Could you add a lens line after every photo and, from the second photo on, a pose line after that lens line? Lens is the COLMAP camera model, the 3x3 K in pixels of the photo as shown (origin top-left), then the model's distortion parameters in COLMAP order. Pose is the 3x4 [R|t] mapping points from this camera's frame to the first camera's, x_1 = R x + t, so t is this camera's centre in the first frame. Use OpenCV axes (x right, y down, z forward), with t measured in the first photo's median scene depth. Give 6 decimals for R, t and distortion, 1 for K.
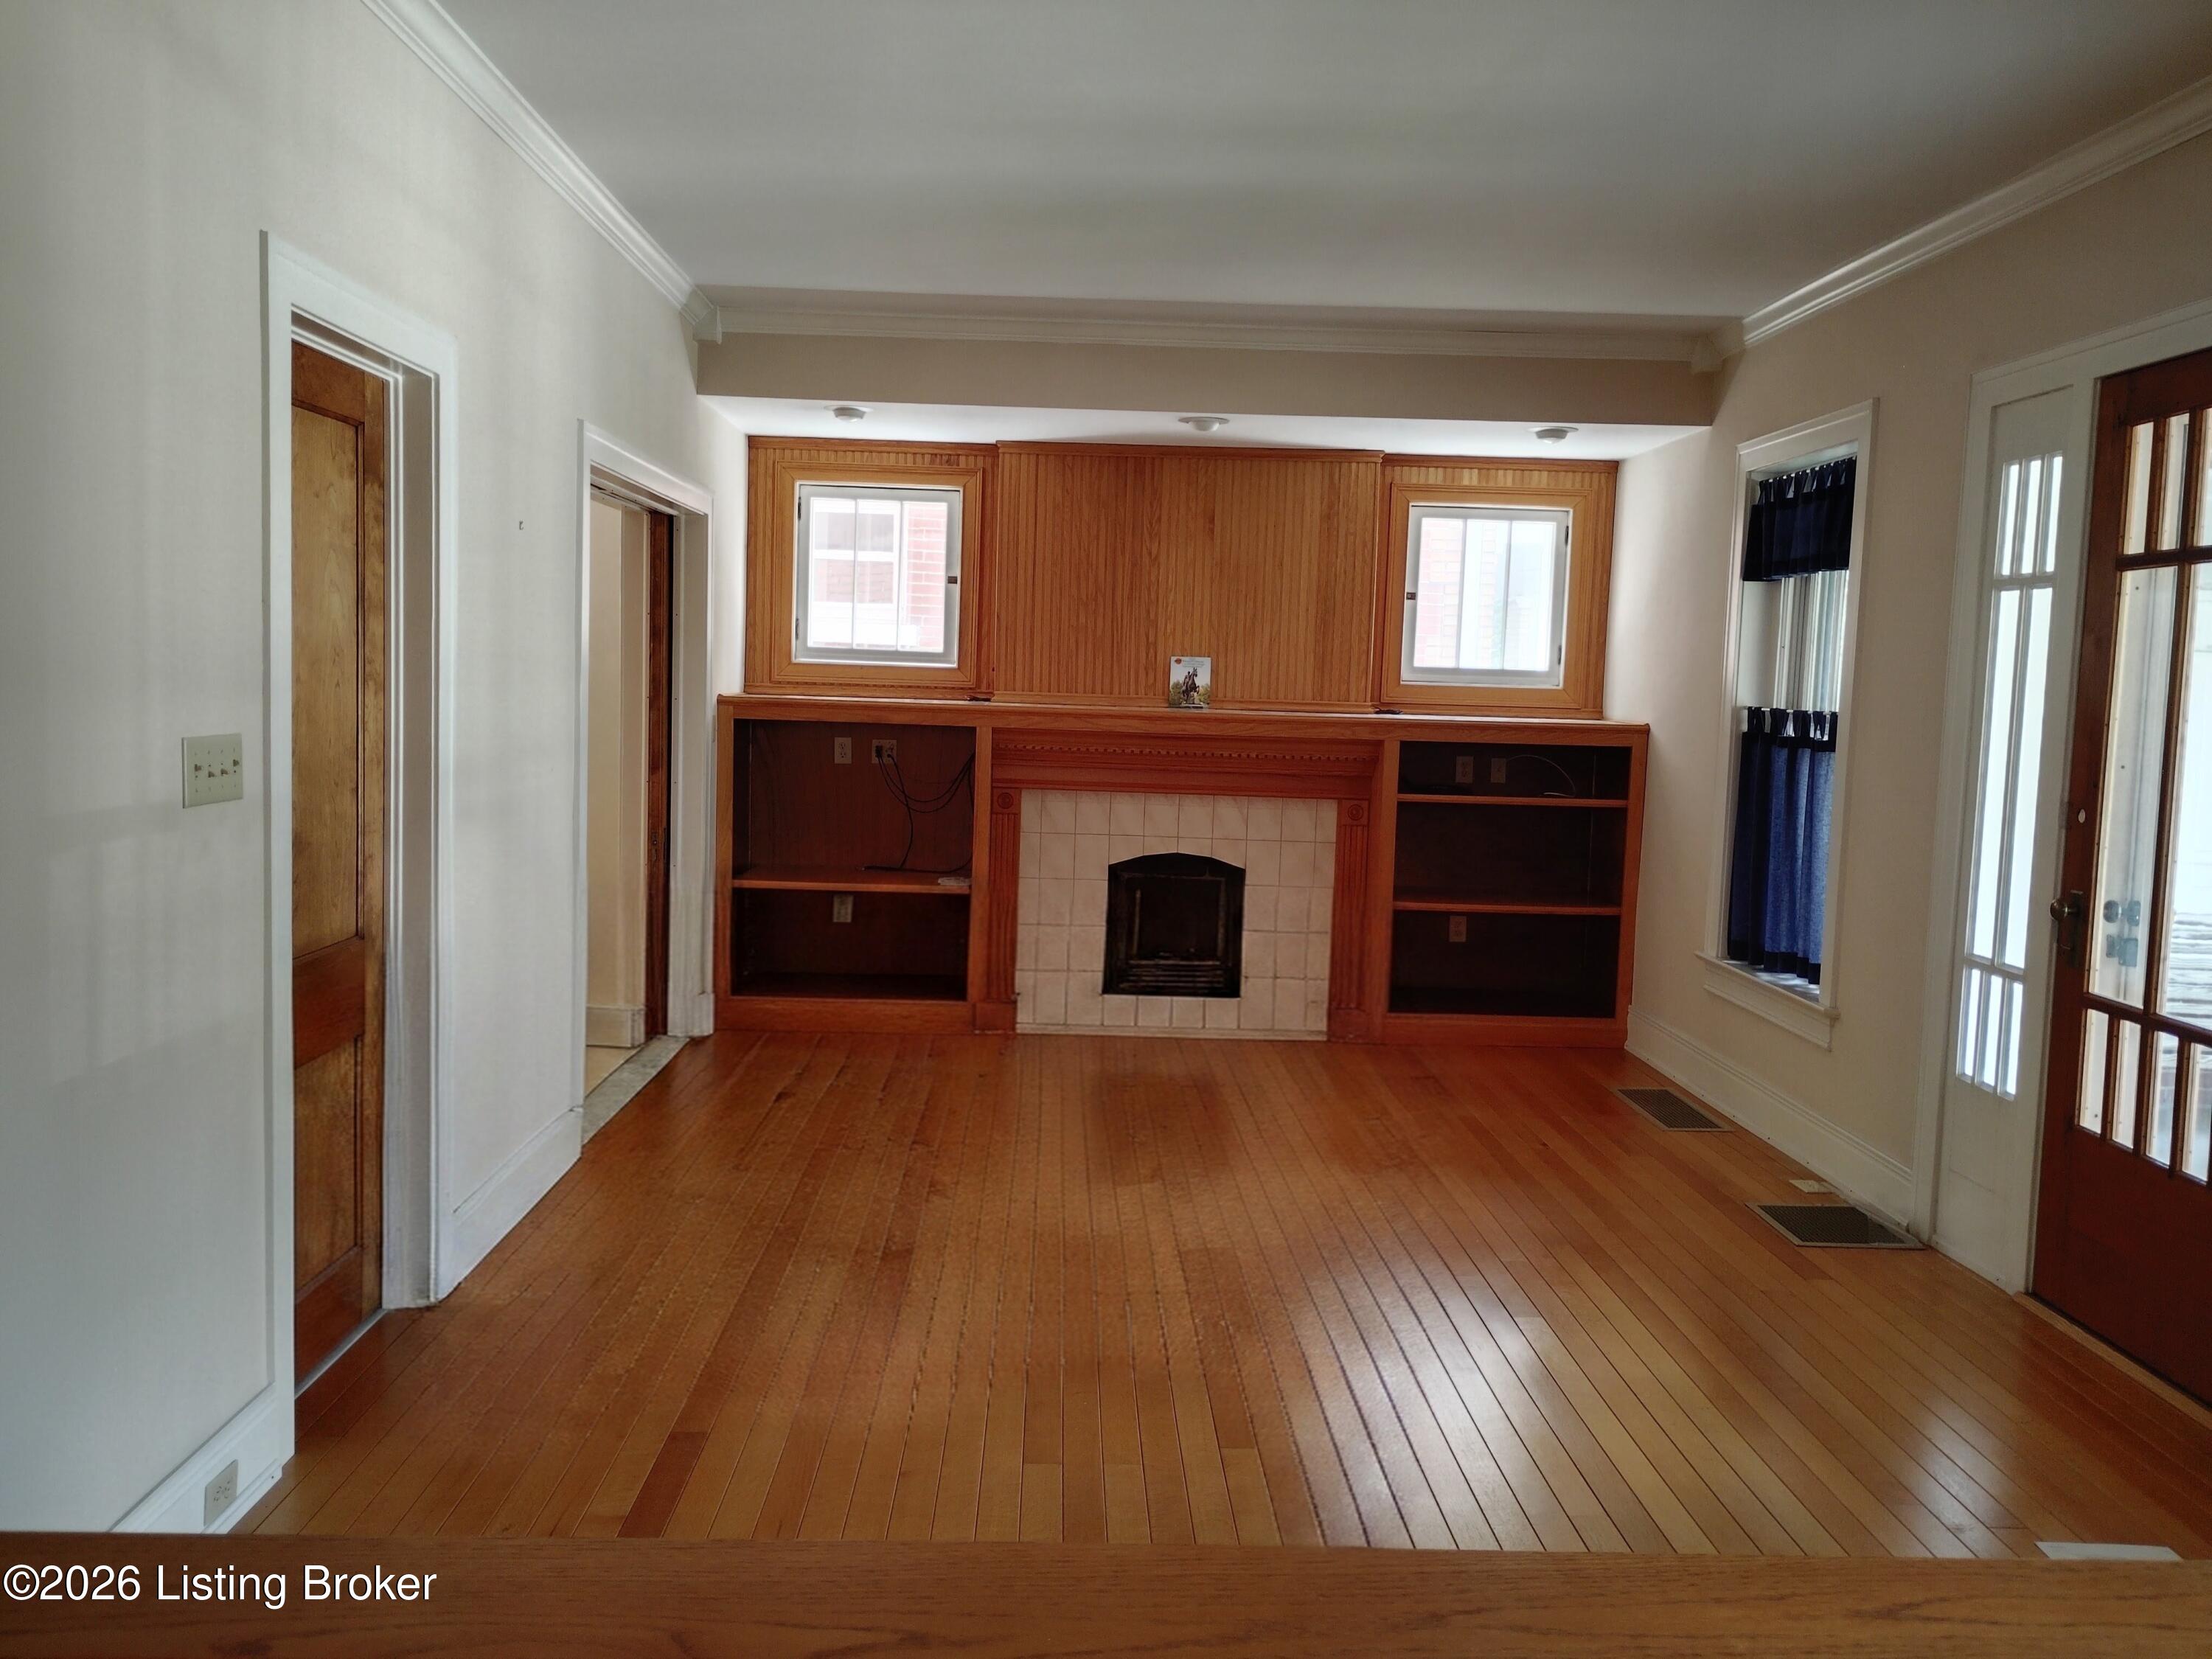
lens RADIAL K [[1906.8, 0, 1106.0], [0, 1906.8, 829.5], [0, 0, 1]] dist [0.177570, -0.255030]
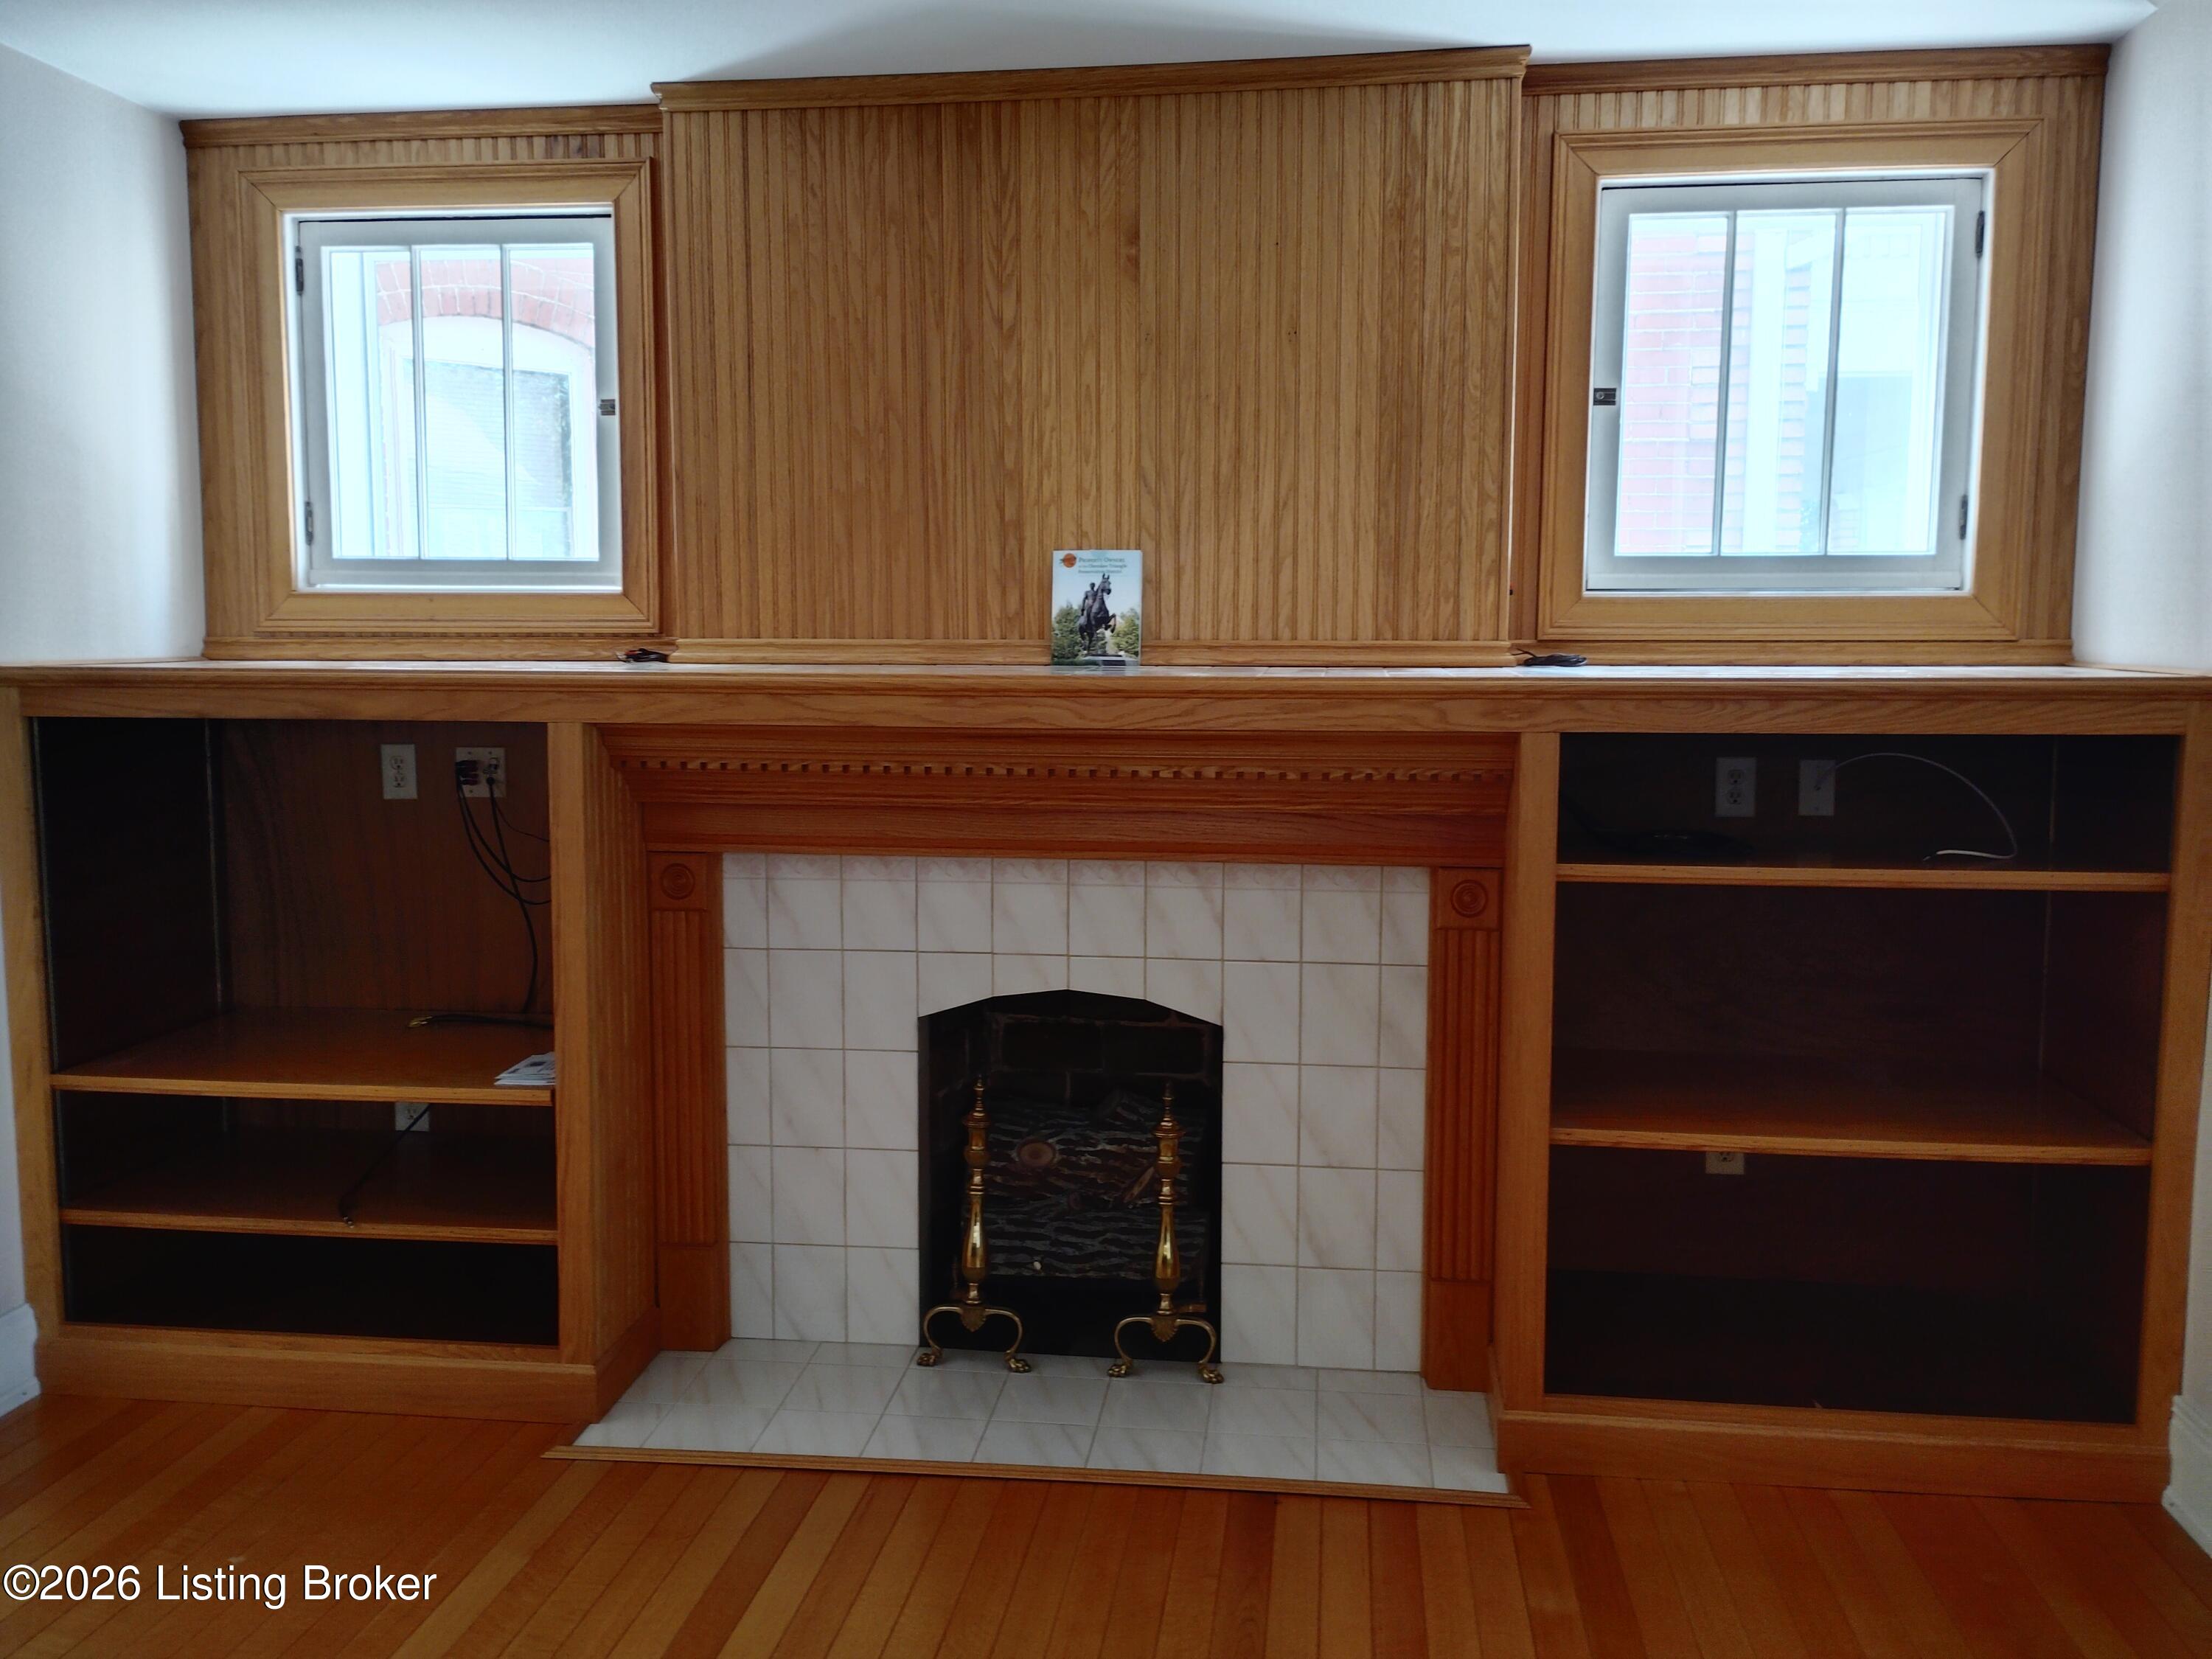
lens RADIAL K [[1950.5, 0, 1106.0], [0, 1950.5, 829.5], [0, 0, 1]] dist [0.066527, -0.021757]
pose [[0.988512, -0.015276, -0.150370, 0.114292], [0.018487, 0.999629, 0.019980, -0.034049], [0.150009, -0.022530, 0.988428, 0.546545]]
